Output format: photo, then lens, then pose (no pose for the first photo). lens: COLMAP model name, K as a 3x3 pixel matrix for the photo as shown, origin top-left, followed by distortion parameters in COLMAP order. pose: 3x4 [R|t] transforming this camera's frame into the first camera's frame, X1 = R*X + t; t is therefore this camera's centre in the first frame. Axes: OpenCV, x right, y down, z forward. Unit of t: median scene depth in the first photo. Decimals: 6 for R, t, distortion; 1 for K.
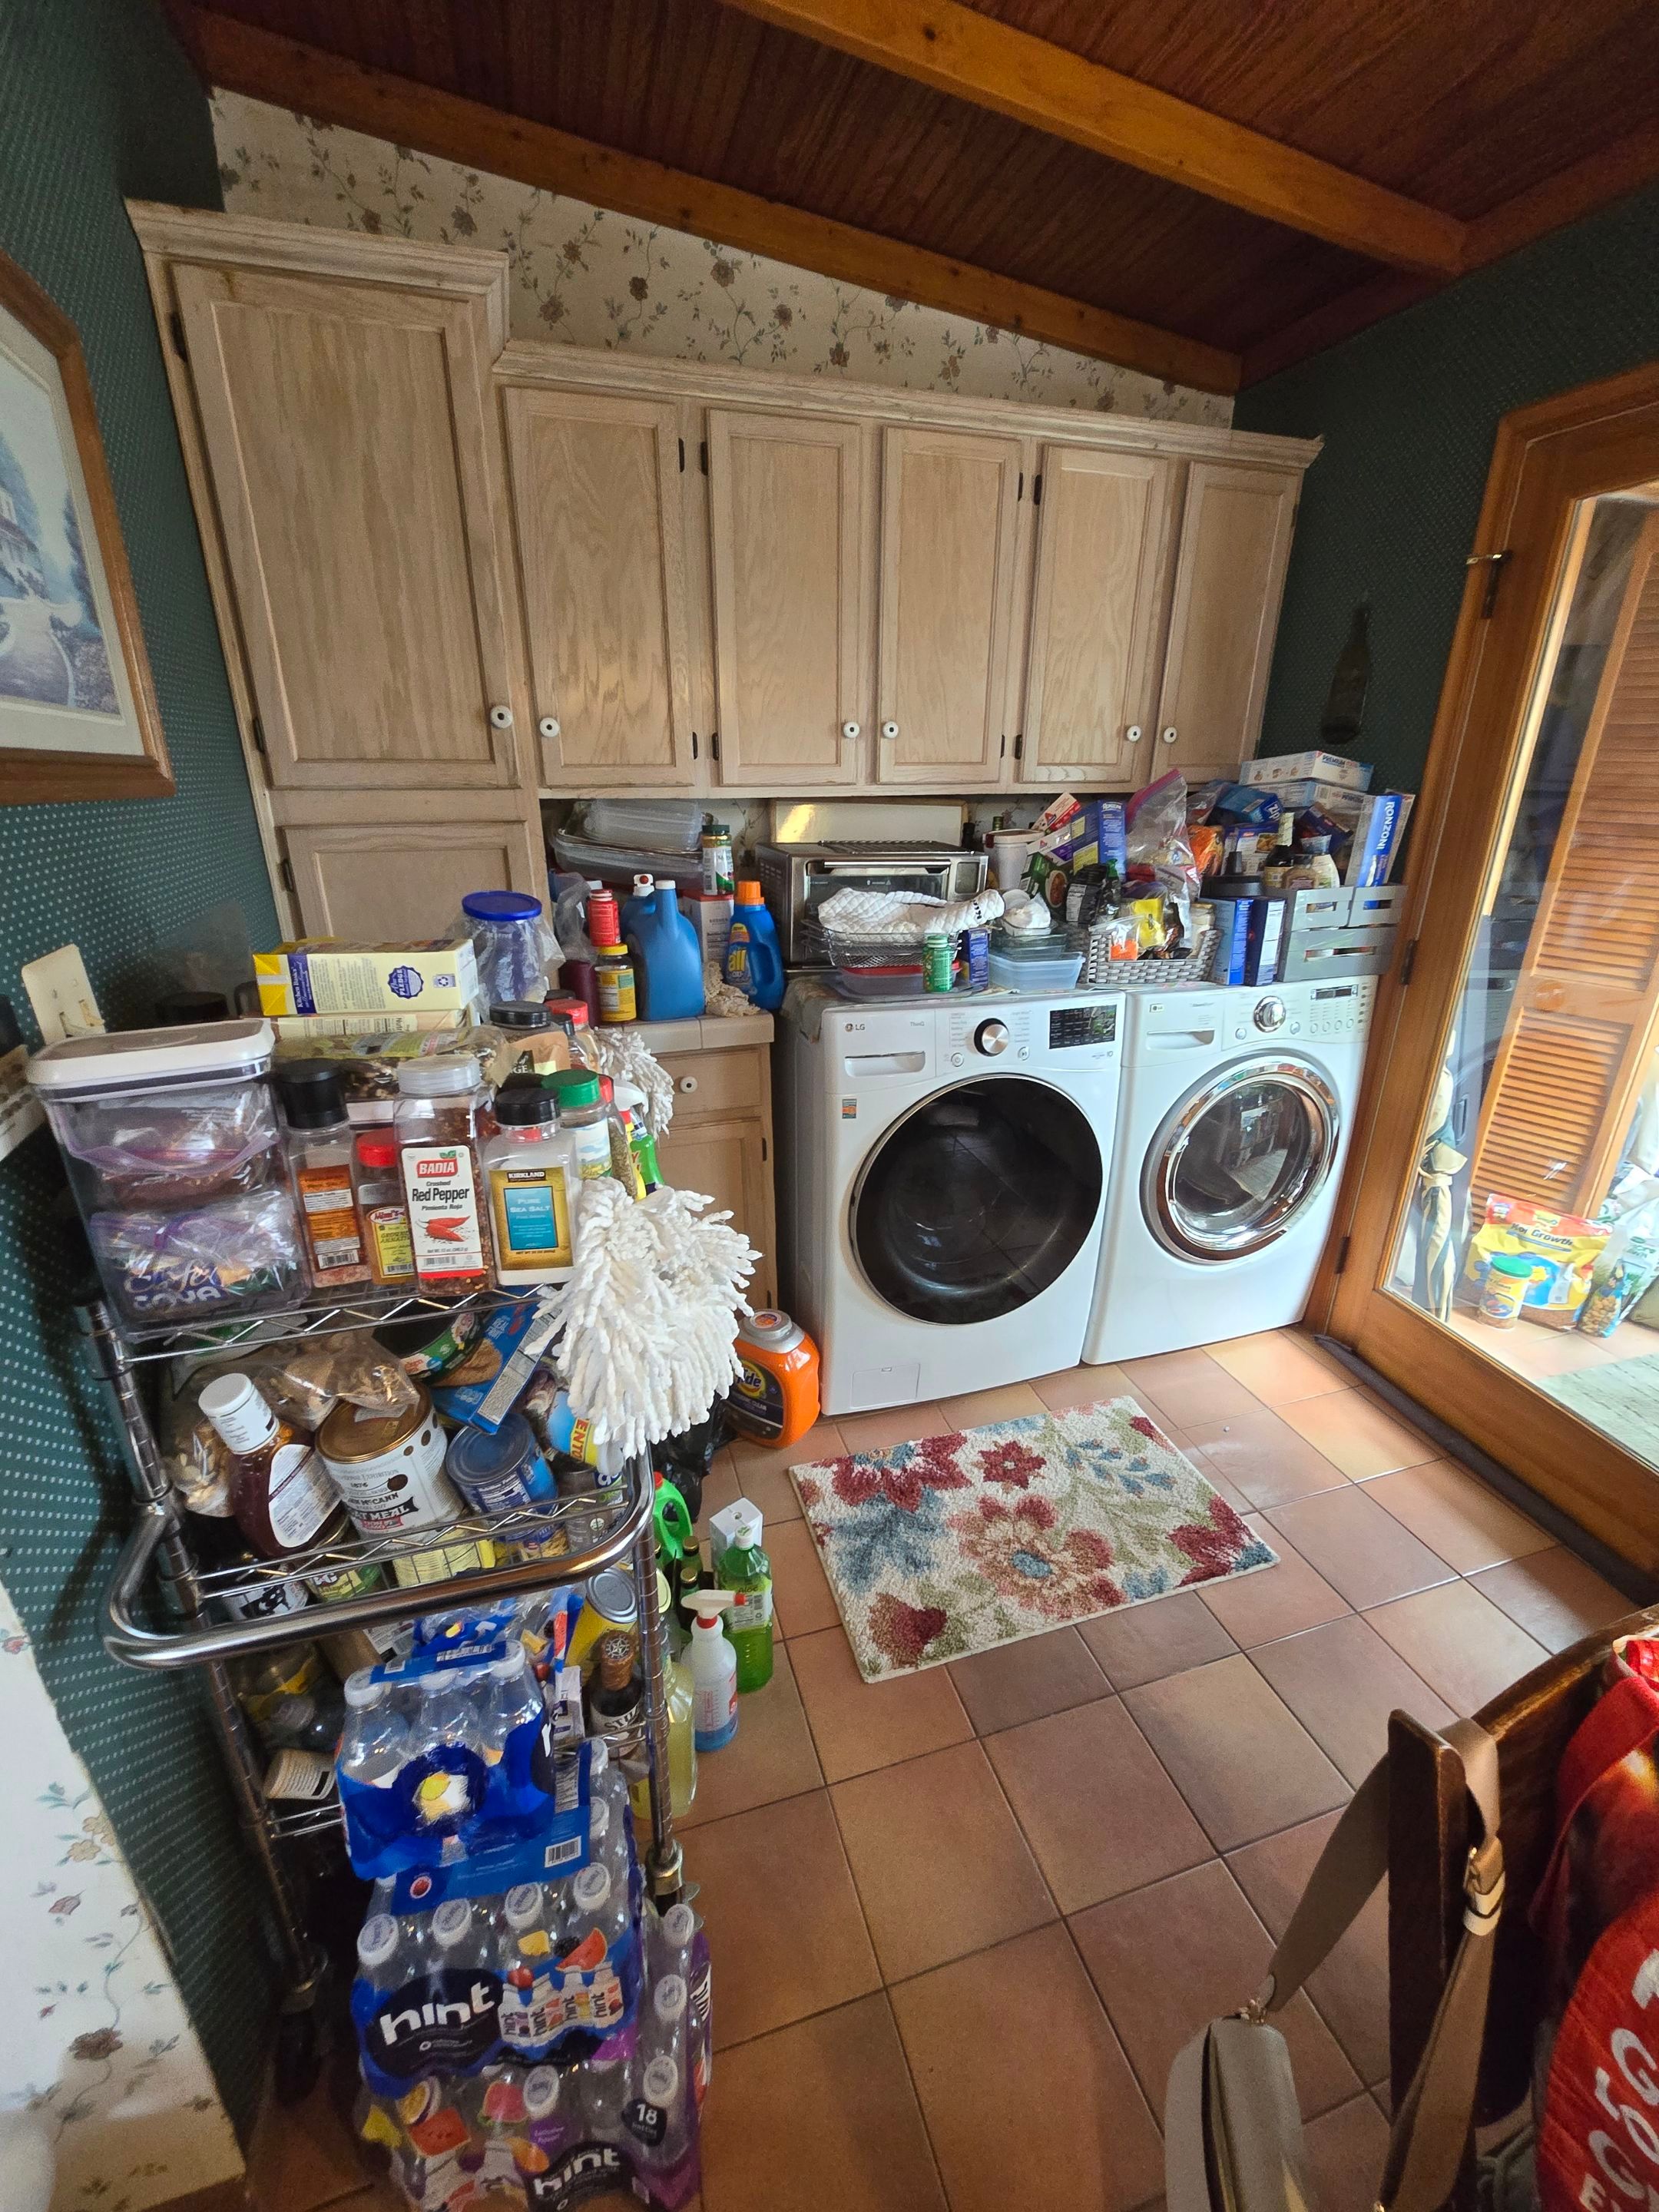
lens RADIAL K [[904.7, 0, 828.5], [0, 904.7, 1098.4], [0, 0, 1]] dist [-0.007997, -0.000192]
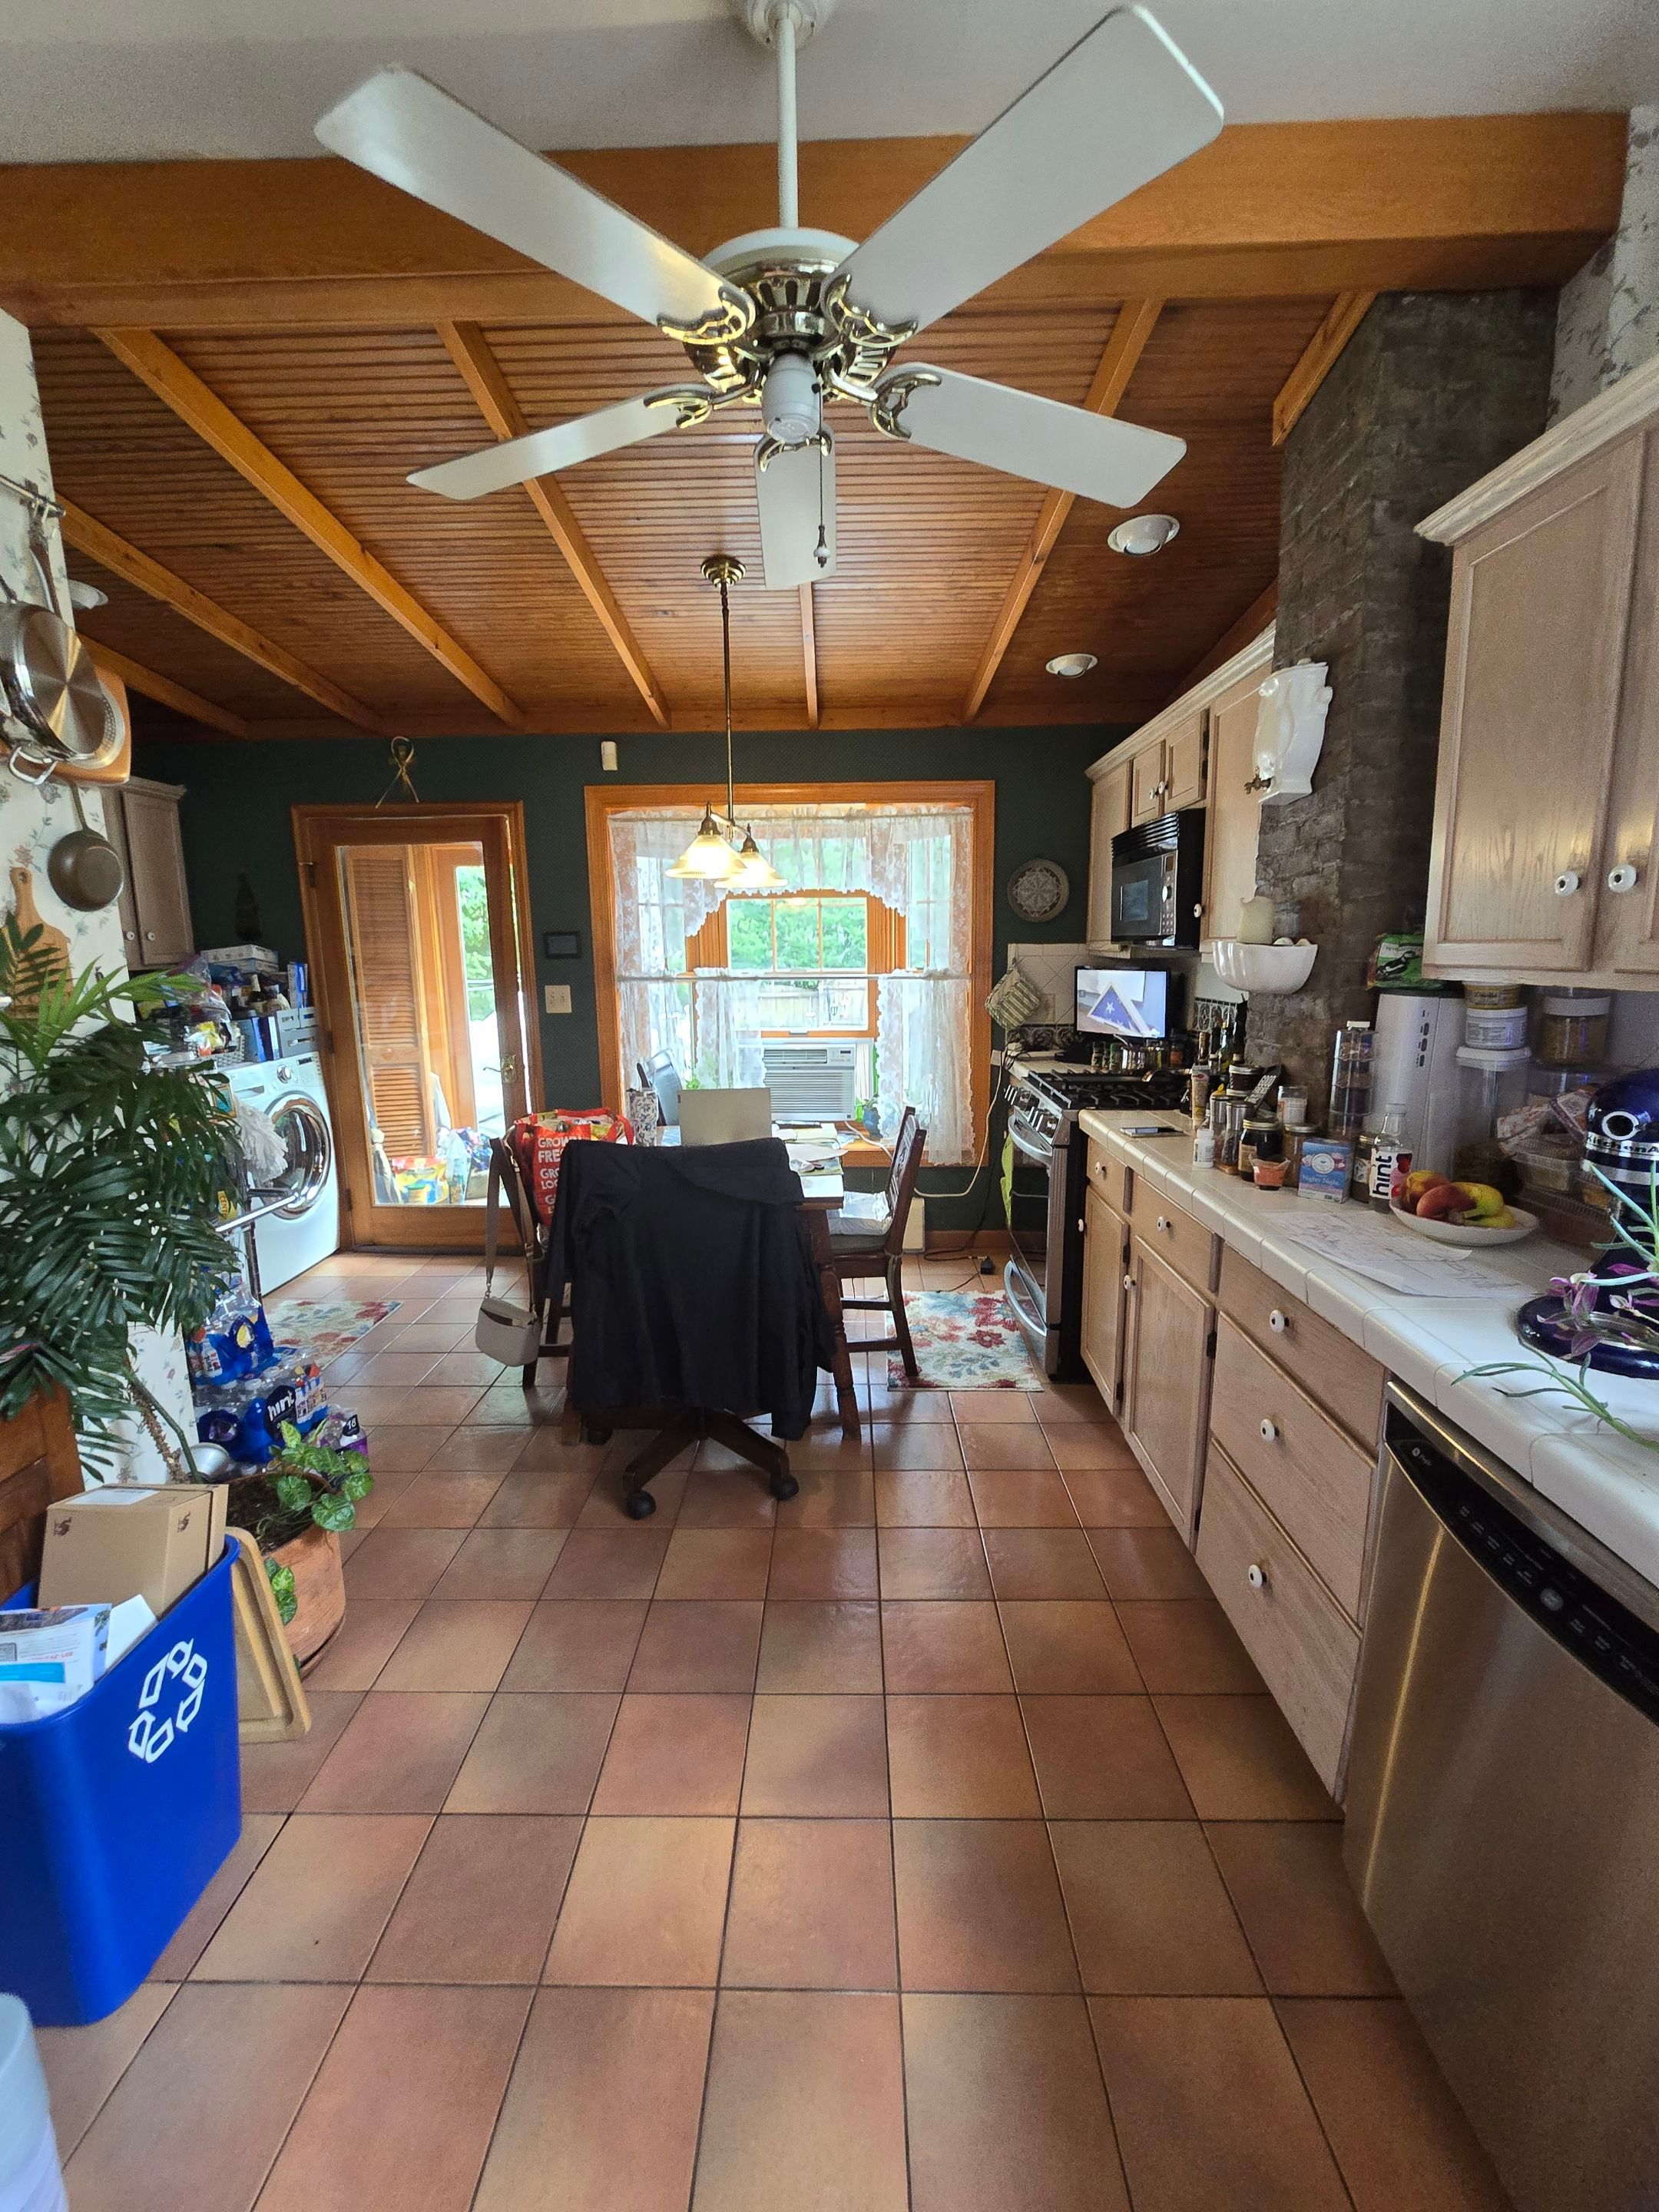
lens RADIAL K [[904.7, 0, 828.5], [0, 904.7, 1098.4], [0, 0, 1]] dist [-0.007997, -0.000192]
pose [[0.309051, -0.165632, 0.936511, -0.965864], [0.349568, 0.935570, 0.050108, 0.265667], [-0.884472, 0.311889, 0.347038, -0.680966]]
